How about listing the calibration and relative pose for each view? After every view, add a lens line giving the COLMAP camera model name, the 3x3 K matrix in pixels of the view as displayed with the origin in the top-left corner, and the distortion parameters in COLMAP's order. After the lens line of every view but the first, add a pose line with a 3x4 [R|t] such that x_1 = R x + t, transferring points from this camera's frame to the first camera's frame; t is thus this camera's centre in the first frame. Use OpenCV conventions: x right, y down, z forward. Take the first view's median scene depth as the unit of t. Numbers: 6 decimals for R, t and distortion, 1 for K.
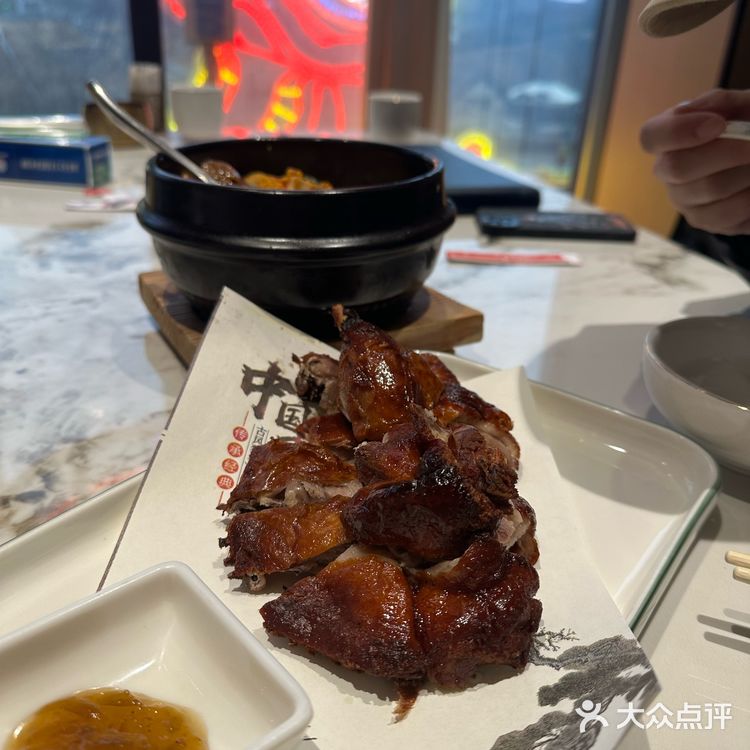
lens RADIAL K [[695.7, 0, 375.0], [0, 695.7, 375.0], [0, 0, 1]] dist [0.146034, -0.226518]
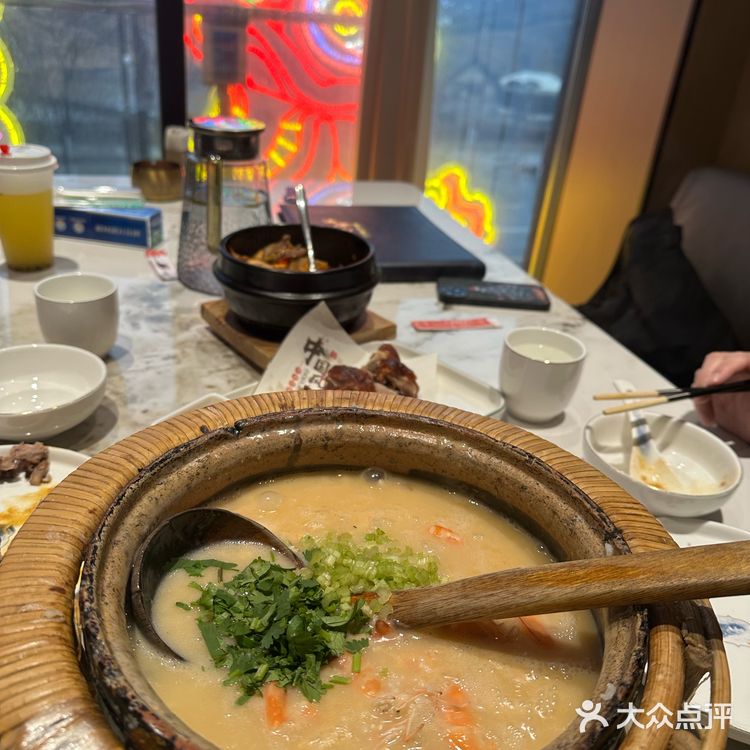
lens RADIAL K [[695.7, 0, 375.0], [0, 695.7, 375.0], [0, 0, 1]] dist [0.146034, -0.226518]
pose [[0.999112, 0.033142, 0.026025, -0.006646], [-0.033896, 0.999002, 0.029077, -0.085034], [-0.025036, -0.029933, 0.999238, -0.351724]]
